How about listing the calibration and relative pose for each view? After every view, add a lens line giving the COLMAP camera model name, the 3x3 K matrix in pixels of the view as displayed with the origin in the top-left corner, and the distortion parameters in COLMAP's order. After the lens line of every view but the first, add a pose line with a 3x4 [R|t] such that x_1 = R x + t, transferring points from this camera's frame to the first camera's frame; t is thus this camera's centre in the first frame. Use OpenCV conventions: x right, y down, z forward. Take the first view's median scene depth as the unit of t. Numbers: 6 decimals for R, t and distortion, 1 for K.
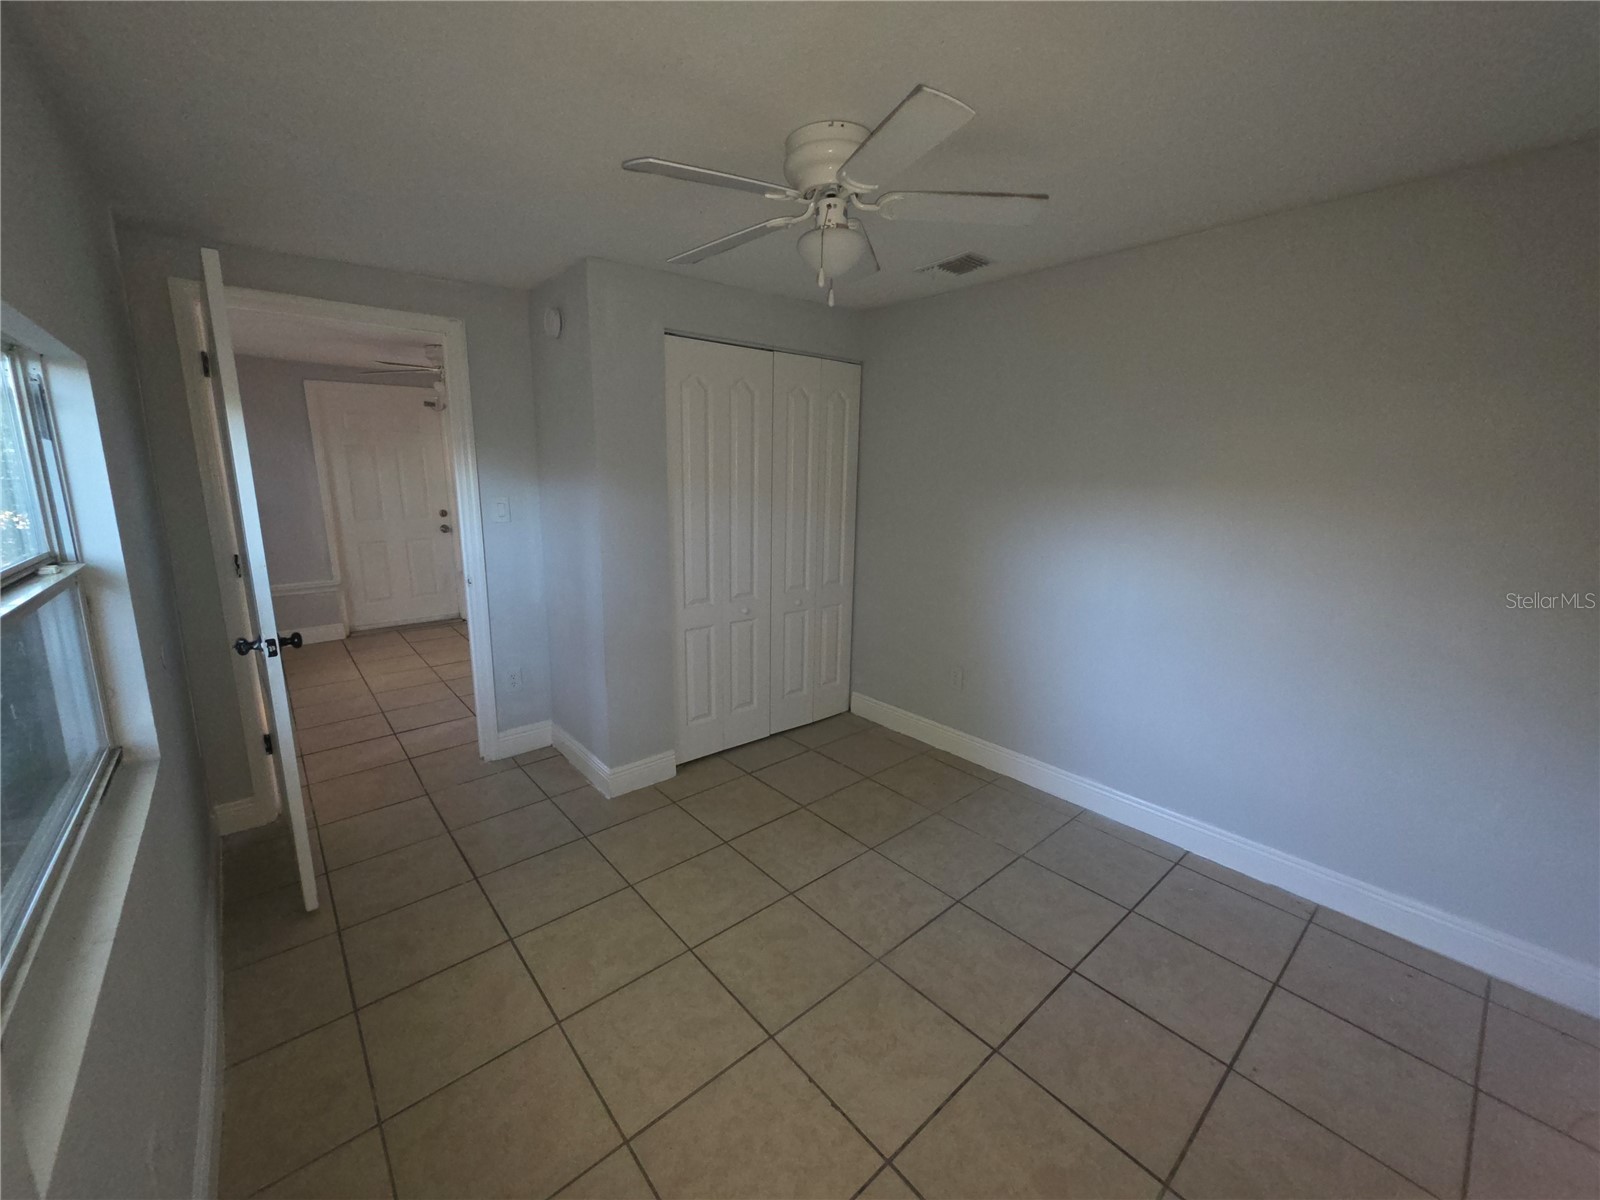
lens RADIAL K [[646.8, 0, 811.9], [0, 646.8, 604.2], [0, 0, 1]] dist [-0.001532, -0.000070]
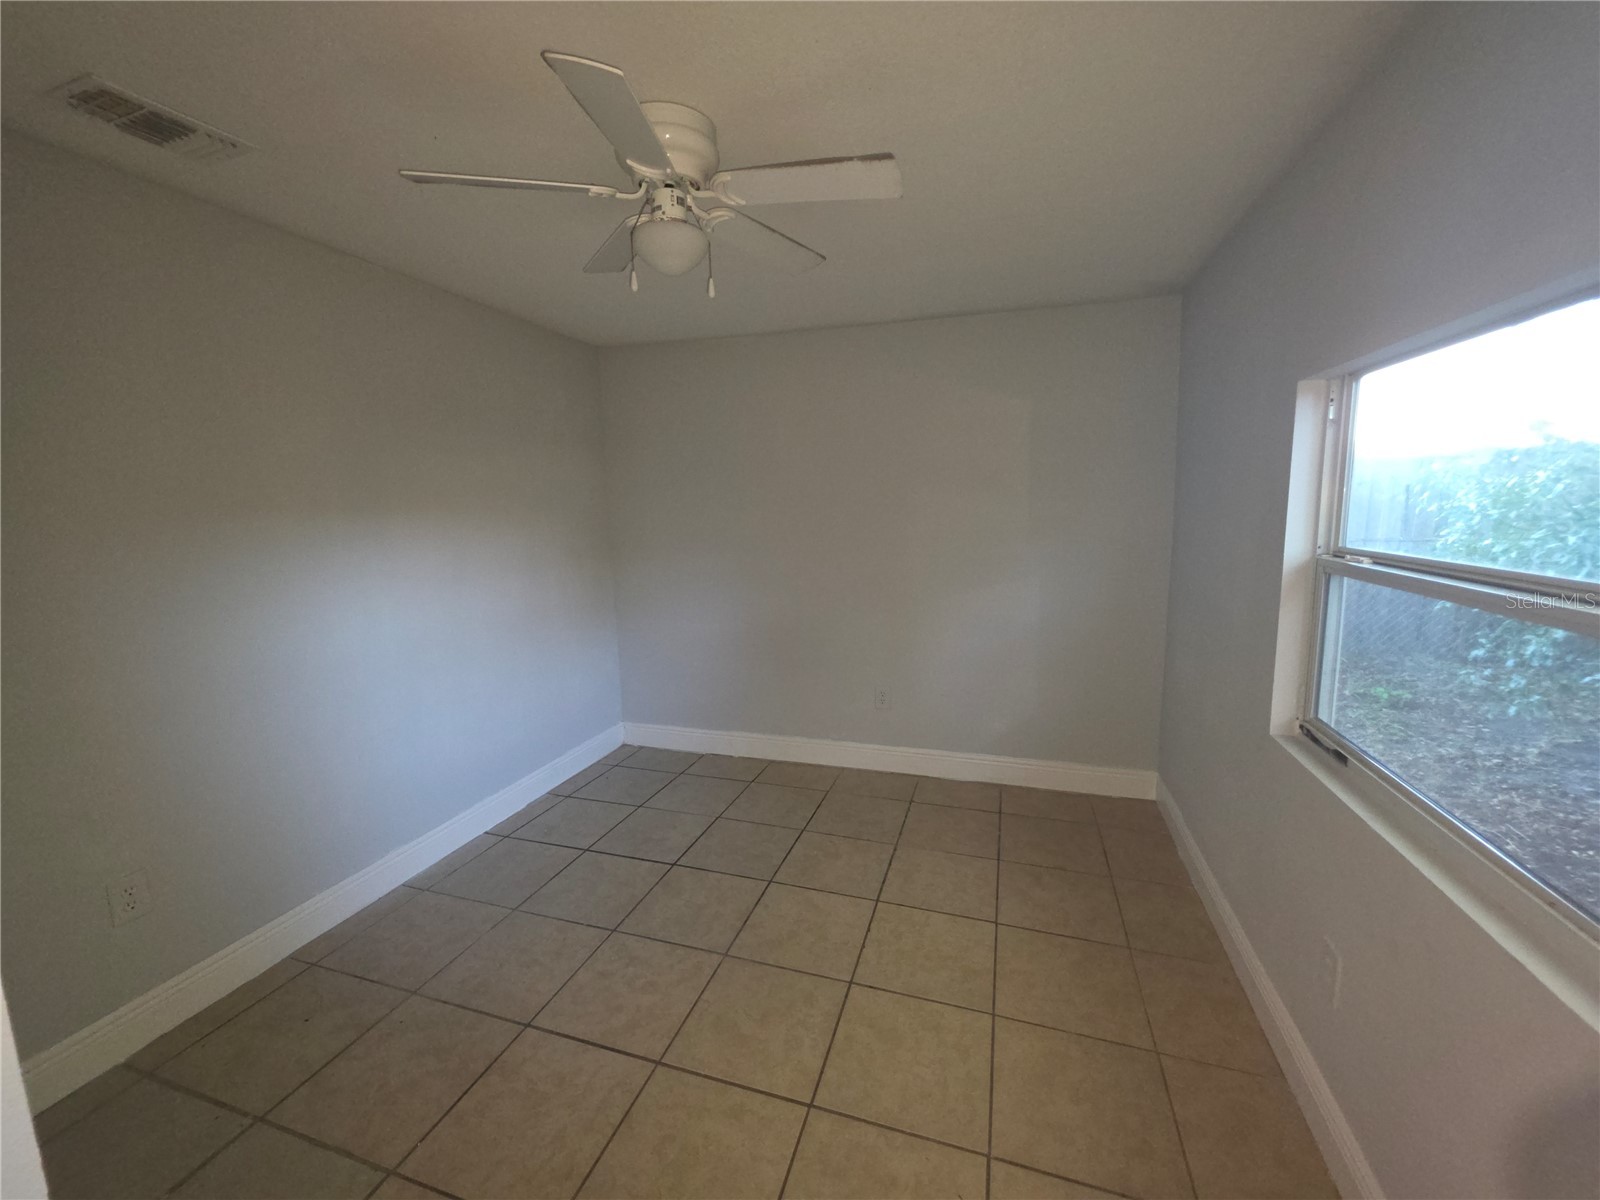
lens RADIAL K [[646.8, 0, 799.9], [0, 646.8, 586.7], [0, 0, 1]] dist [-0.001532, -0.000070]
pose [[-0.520352, -0.107075, 0.847212, -0.753403], [0.190392, 0.952589, 0.237330, -0.231135], [-0.832457, 0.284797, -0.475295, 1.183486]]
